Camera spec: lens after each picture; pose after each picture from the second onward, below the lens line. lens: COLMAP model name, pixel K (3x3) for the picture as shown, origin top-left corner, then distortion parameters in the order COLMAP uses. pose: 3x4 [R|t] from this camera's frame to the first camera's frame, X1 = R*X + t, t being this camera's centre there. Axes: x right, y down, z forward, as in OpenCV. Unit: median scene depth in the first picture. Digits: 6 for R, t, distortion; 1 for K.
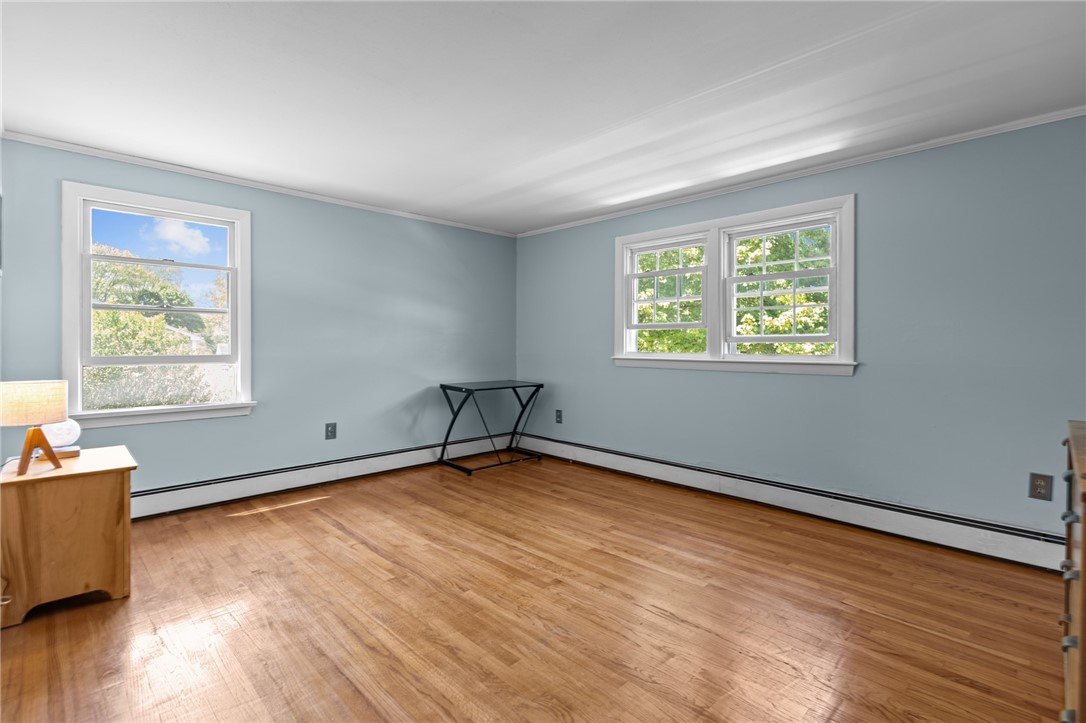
lens RADIAL K [[506.5, 0, 546.2], [0, 506.5, 344.3], [0, 0, 1]] dist [0.001336, -0.000231]
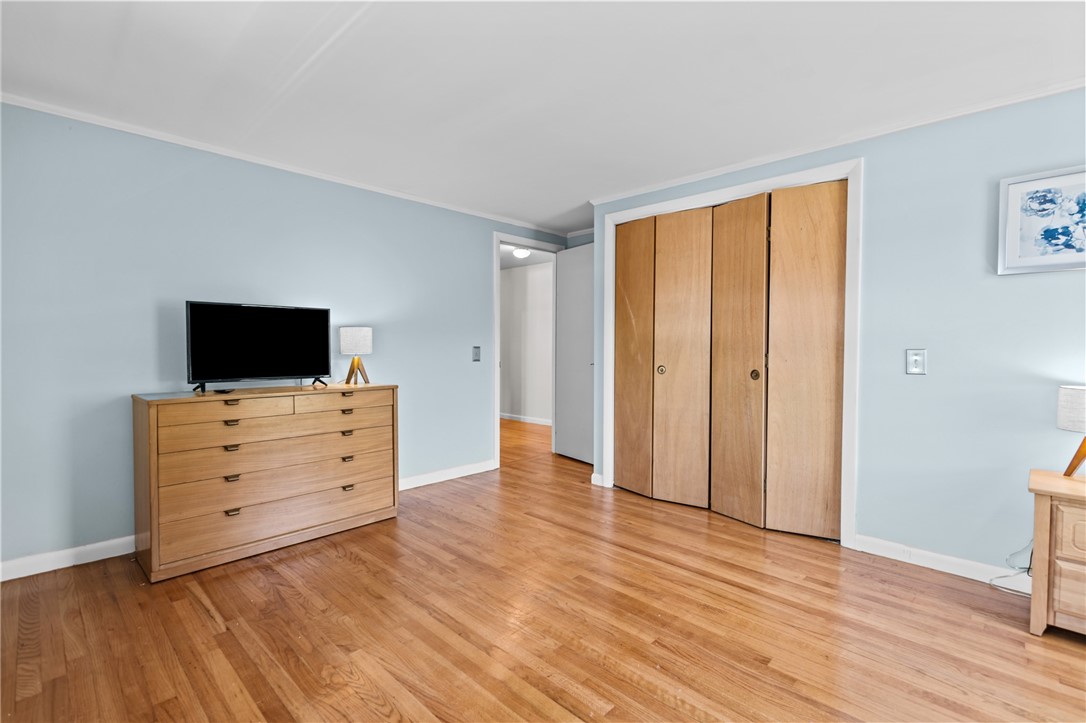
lens RADIAL K [[491.9, 0, 544.4], [0, 491.9, 358.2], [0, 0, 1]] dist [0.001865, -0.000121]
pose [[-0.999653, -0.007257, -0.025330, 0.032191], [-0.007894, 0.999653, 0.025123, 0.001196], [0.025139, 0.025315, -0.999363, 1.224311]]
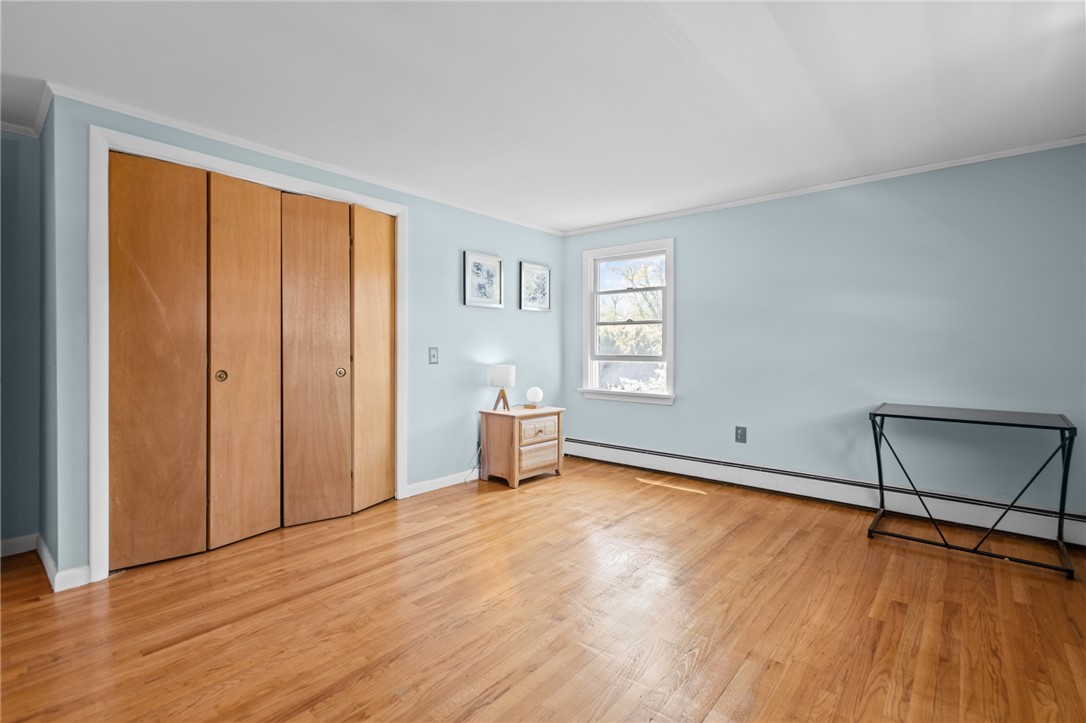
lens RADIAL K [[497.8, 0, 545.3], [0, 497.8, 348.6], [0, 0, 1]] dist [0.001516, -0.000232]
pose [[0.092404, 0.000139, -0.995722, 0.616540], [-0.002751, 0.999996, -0.000115, 0.004532], [0.995718, 0.002750, 0.092404, 0.633542]]
